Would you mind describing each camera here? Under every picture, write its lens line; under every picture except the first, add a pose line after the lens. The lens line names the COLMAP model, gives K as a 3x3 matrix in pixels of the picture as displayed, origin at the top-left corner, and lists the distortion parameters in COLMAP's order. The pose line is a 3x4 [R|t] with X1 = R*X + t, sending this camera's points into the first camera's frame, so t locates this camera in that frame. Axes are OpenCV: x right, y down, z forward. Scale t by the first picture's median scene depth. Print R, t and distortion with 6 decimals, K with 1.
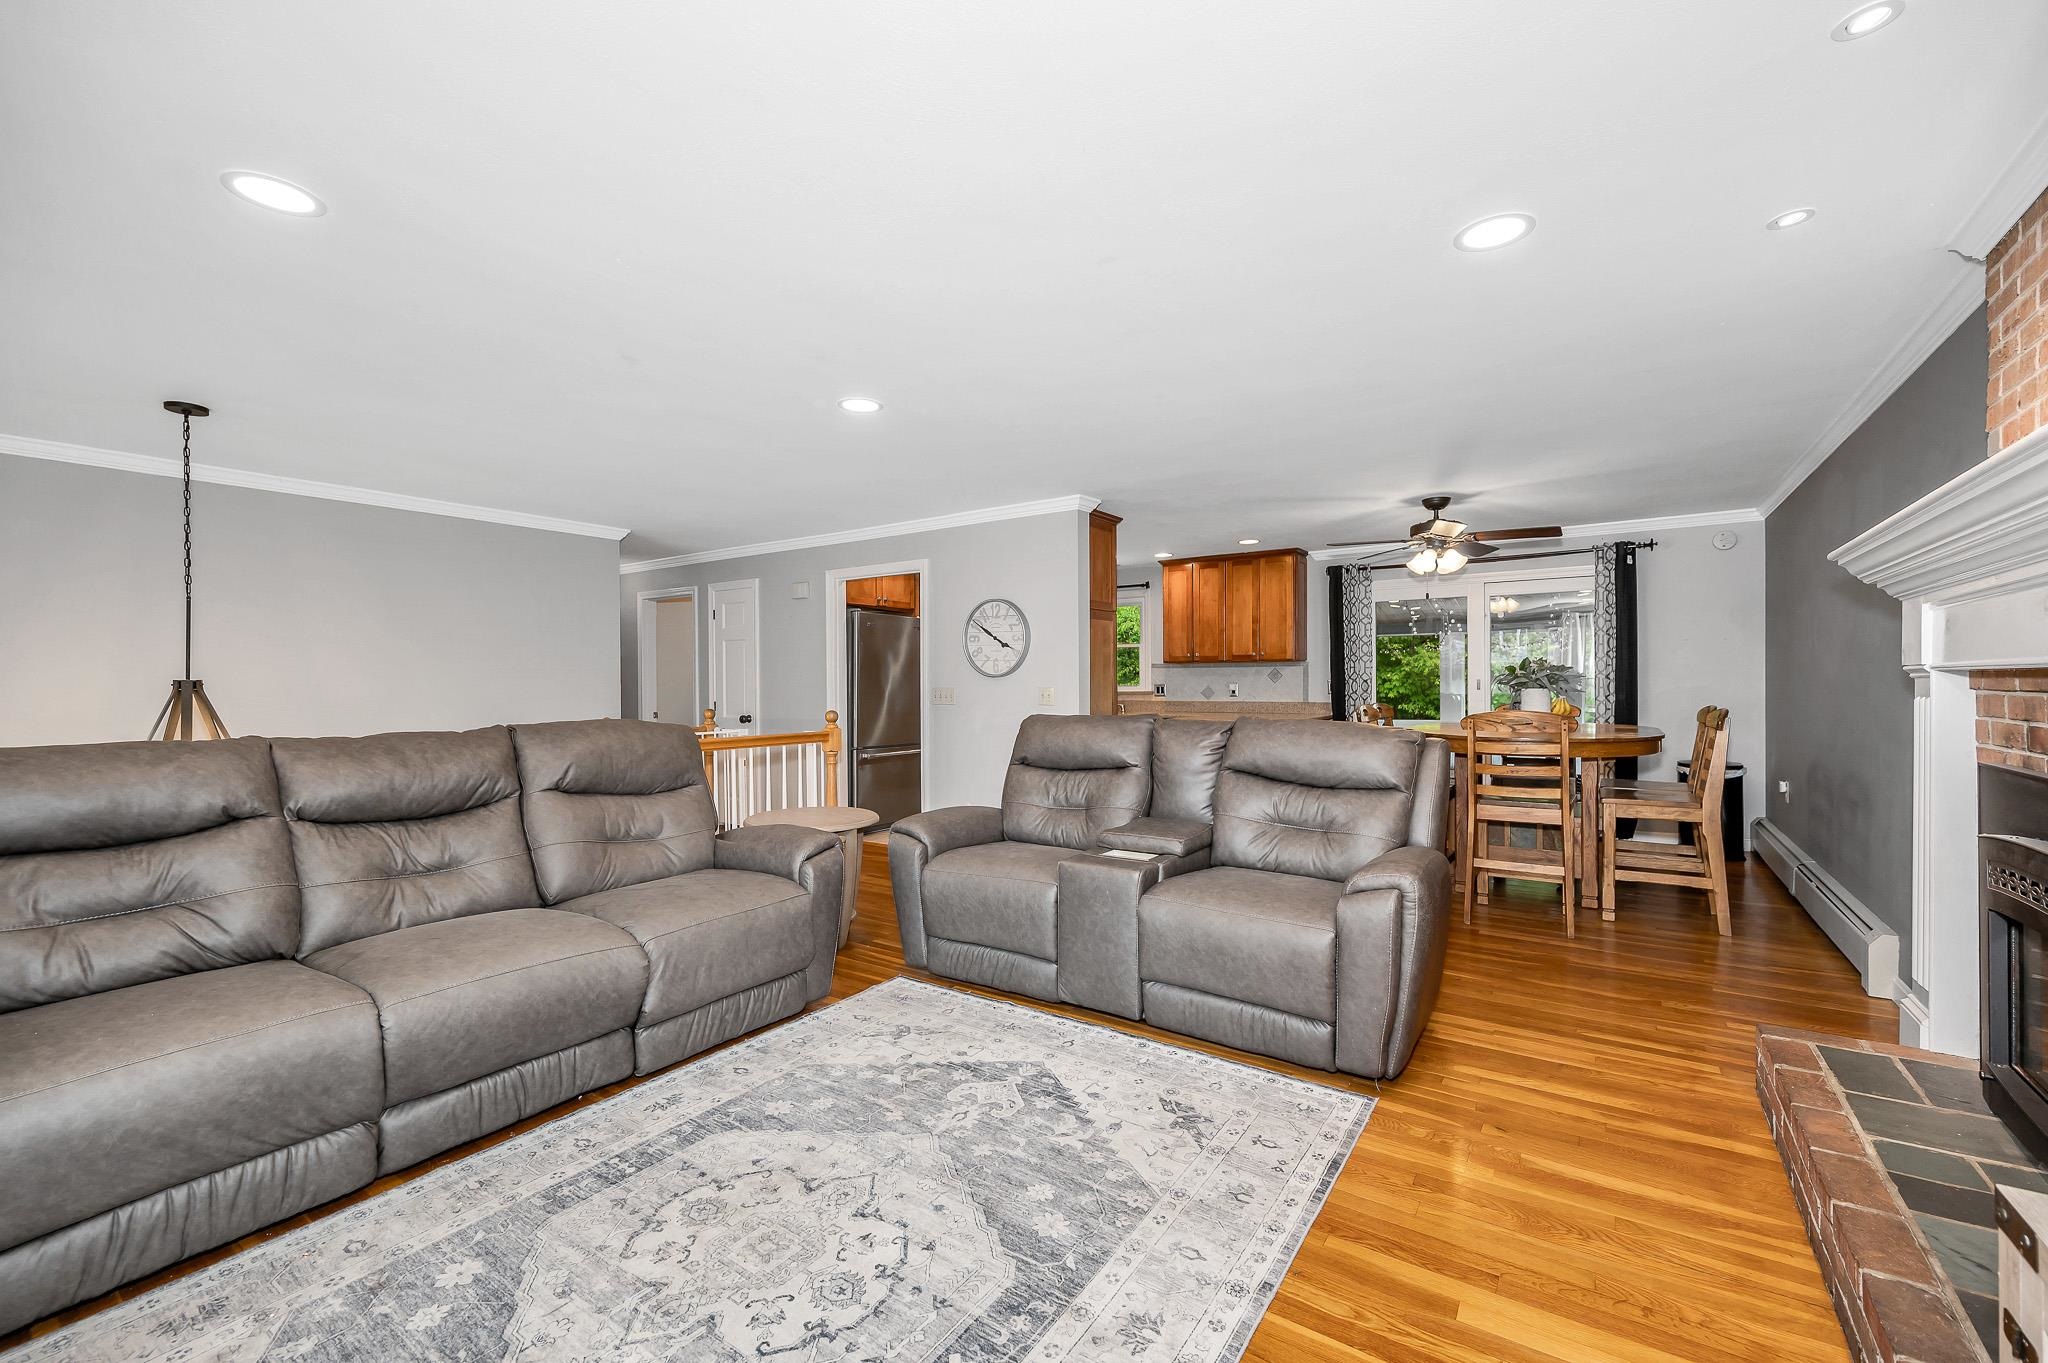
lens RADIAL K [[837.8, 0, 1031.1], [0, 837.8, 675.4], [0, 0, 1]] dist [-0.001473, -0.000101]
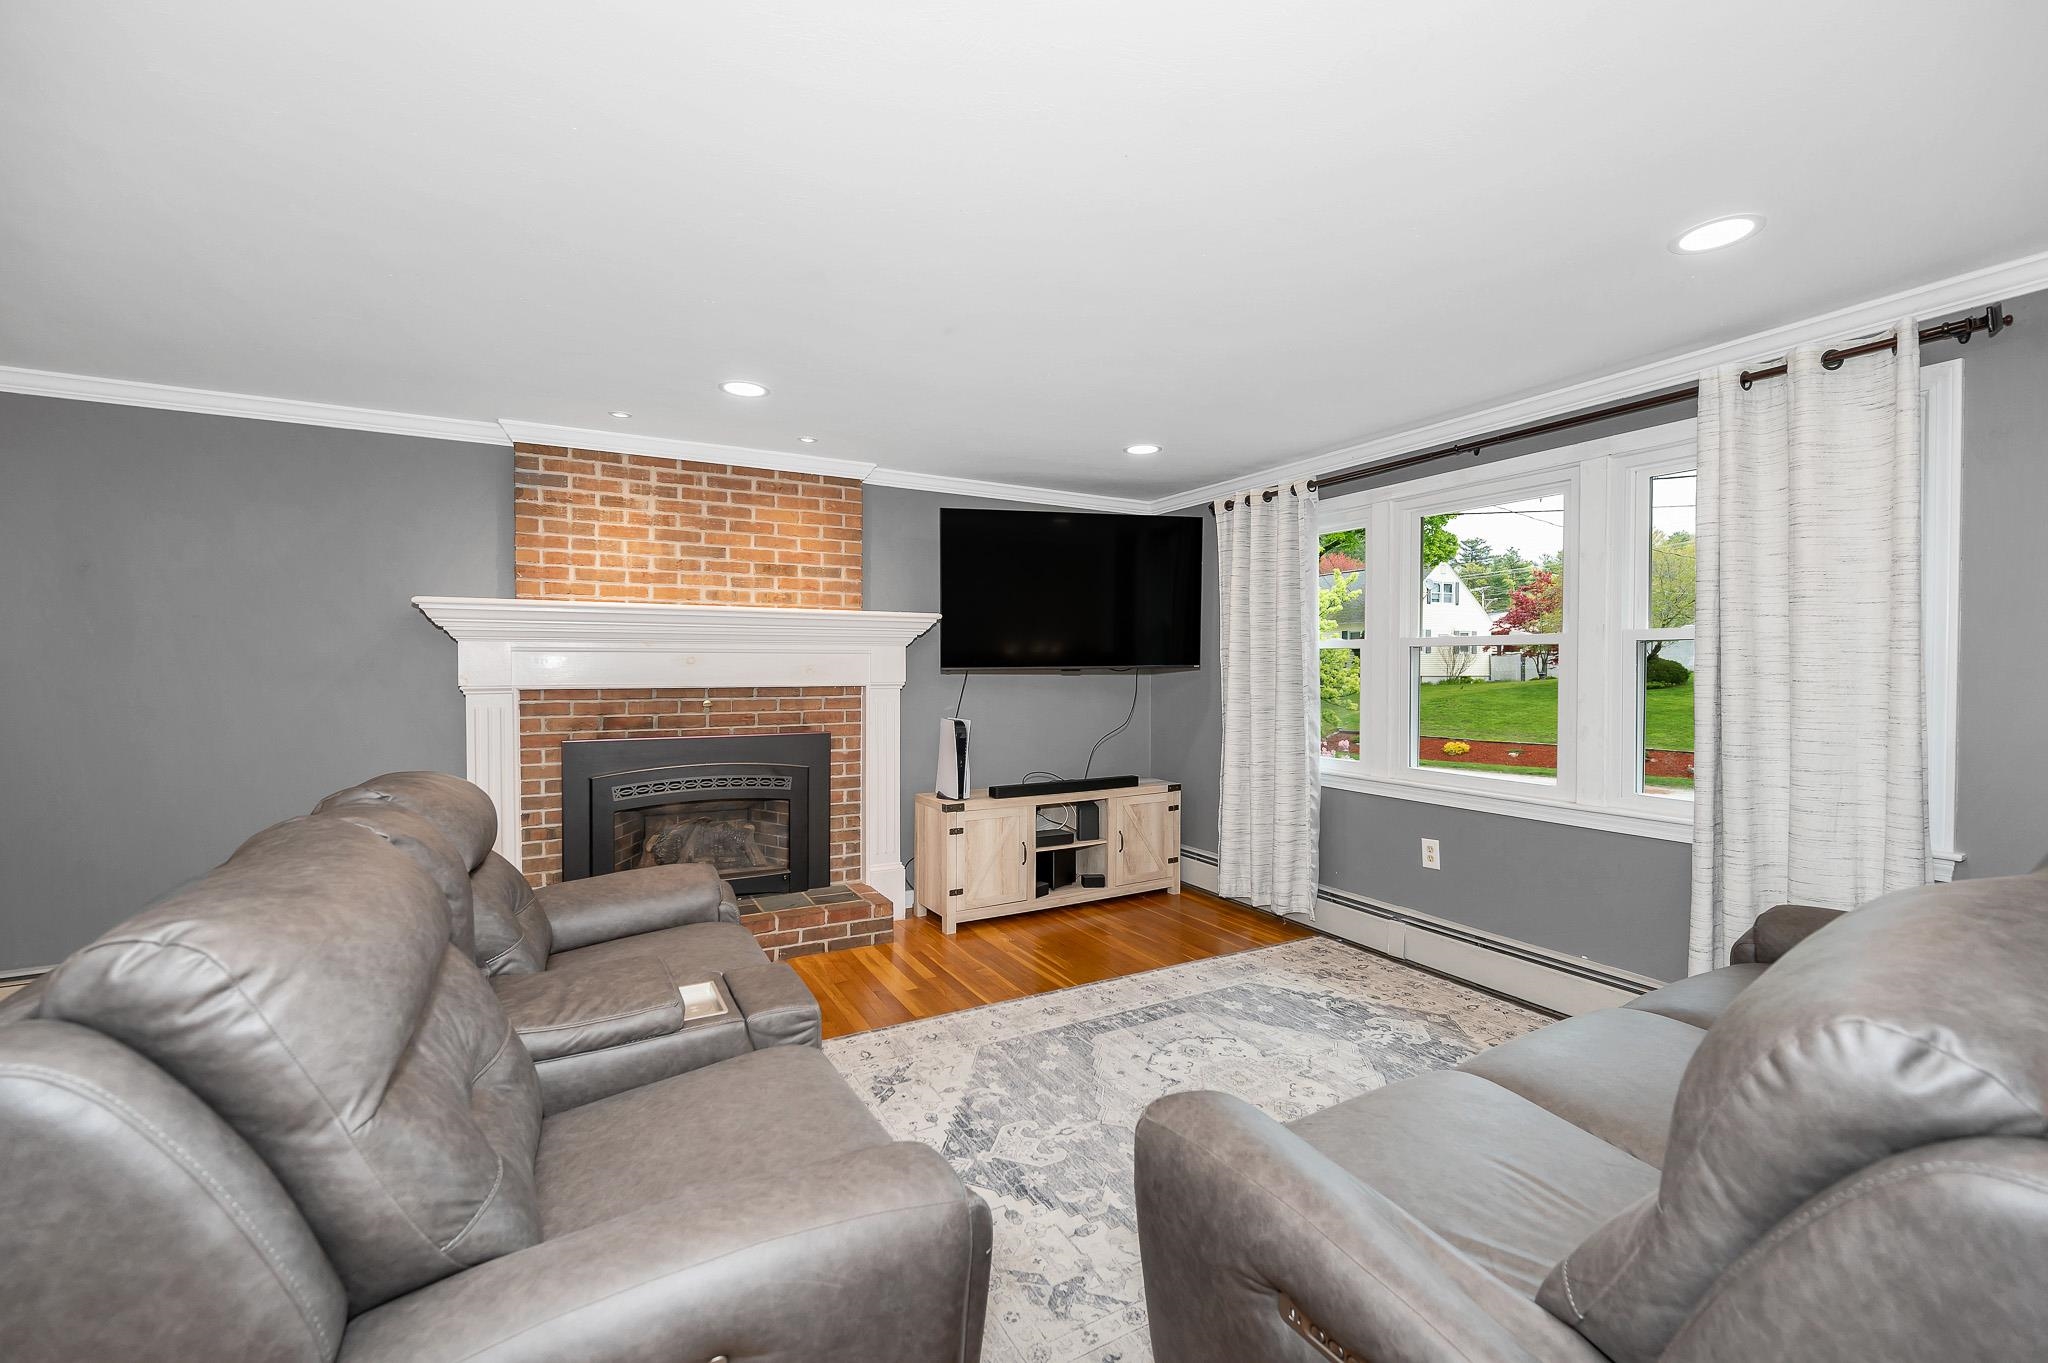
lens RADIAL K [[837.8, 0, 1031.1], [0, 837.8, 675.4], [0, 0, 1]] dist [-0.001473, -0.000101]
pose [[-0.895988, 0.003525, 0.444064, -0.616851], [0.002258, 0.999992, -0.003382, -0.036196], [-0.444072, -0.002028, -0.895989, 2.377323]]
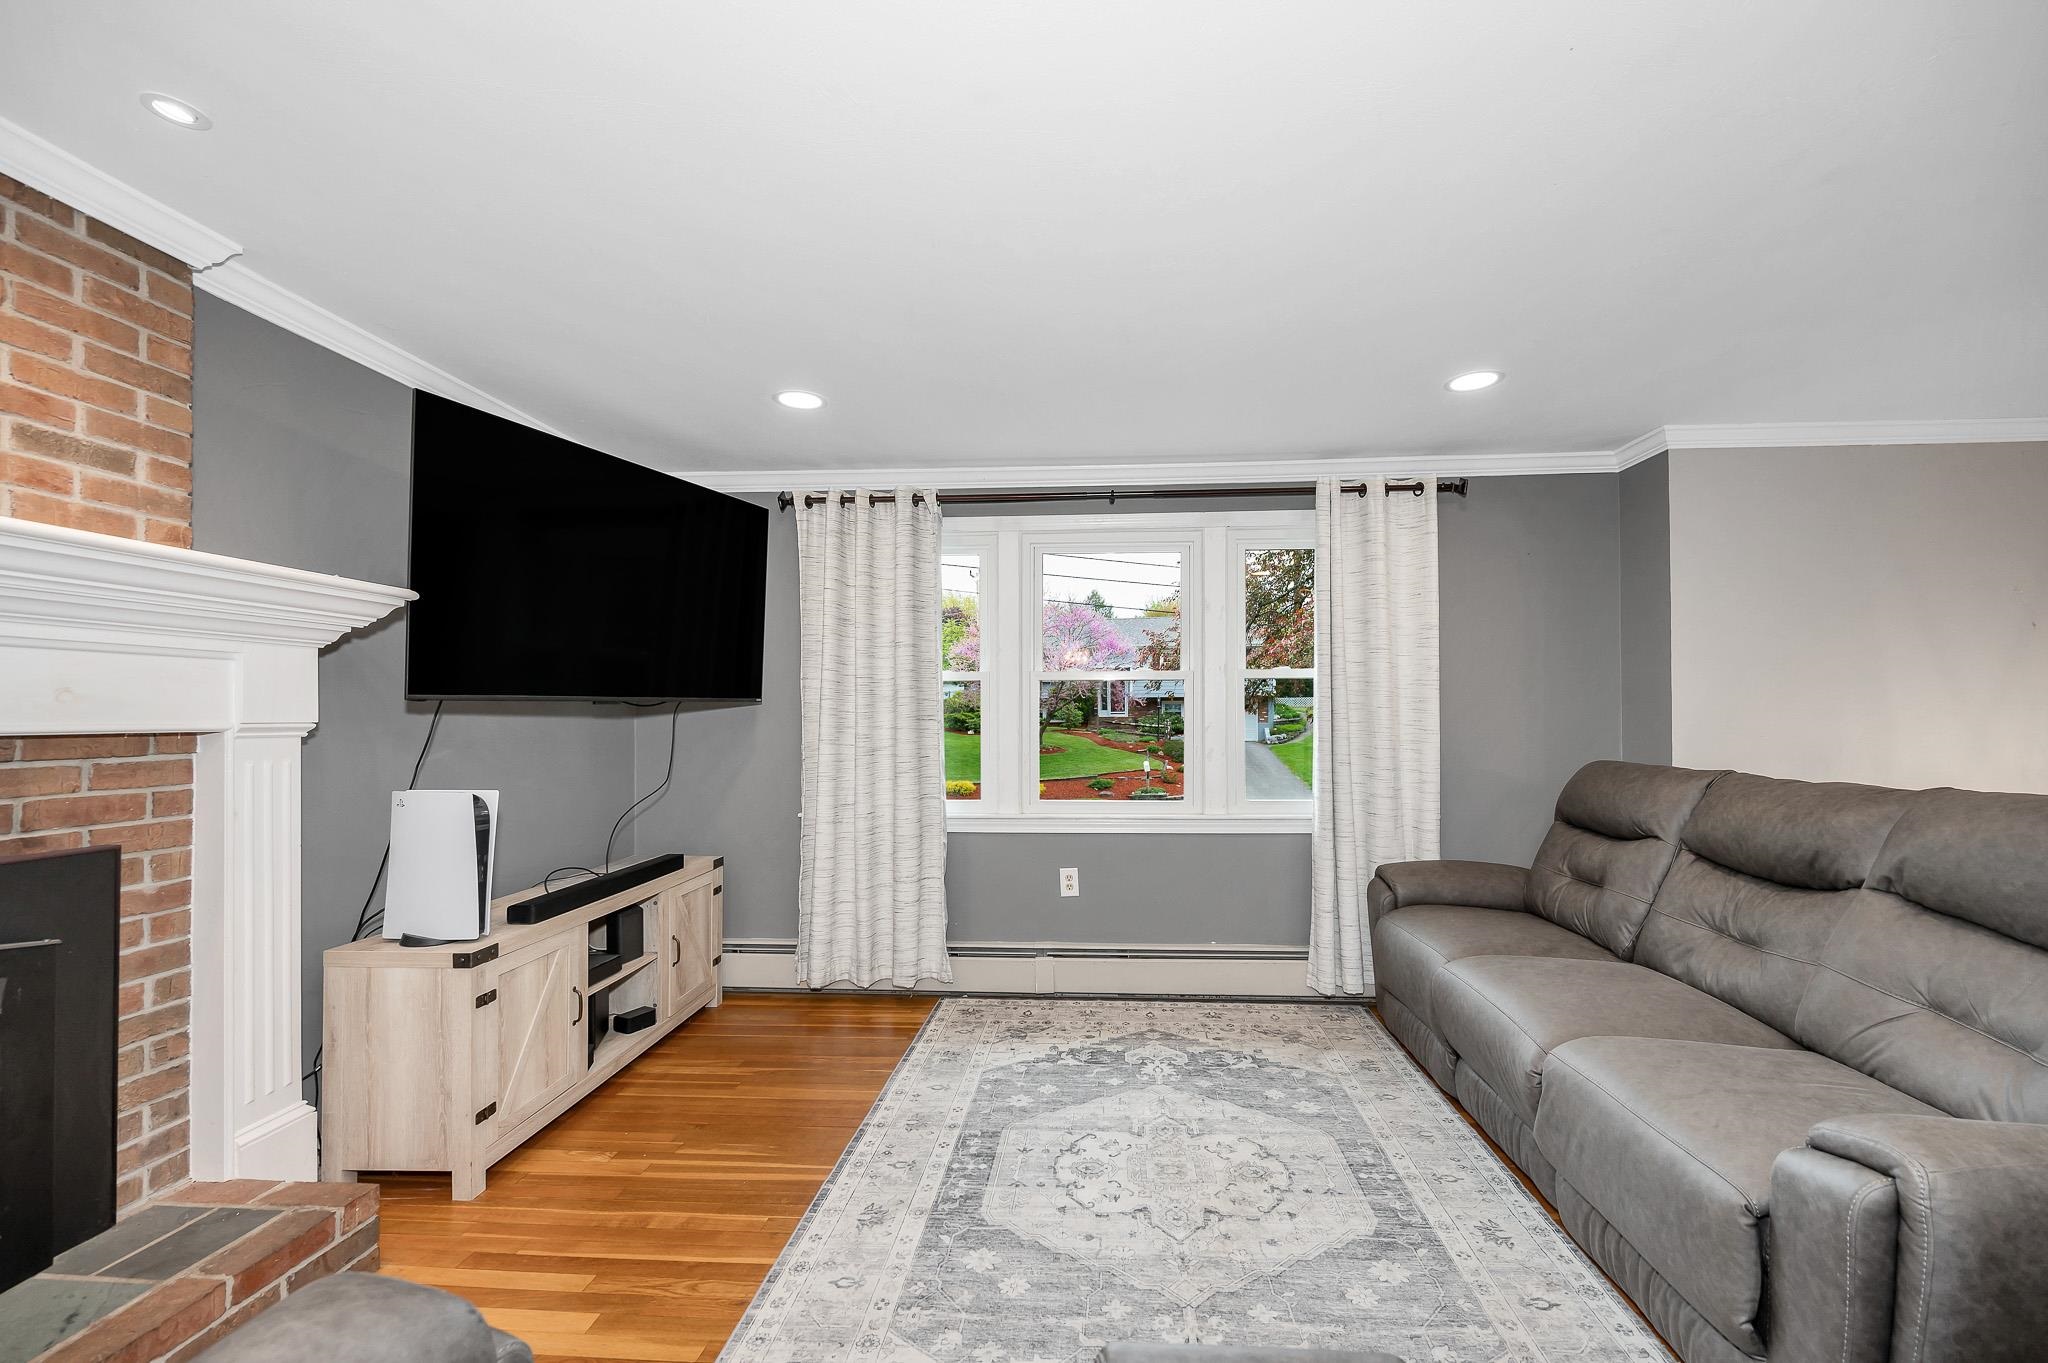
lens RADIAL K [[831.1, 0, 1052.9], [0, 831.1, 710.0], [0, 0, 1]] dist [-0.002072, -0.000291]
pose [[-0.858956, 0.008738, -0.511974, 0.460234], [0.018080, 0.999748, -0.013271, -0.010475], [0.511729, -0.020656, -0.858898, 1.907181]]
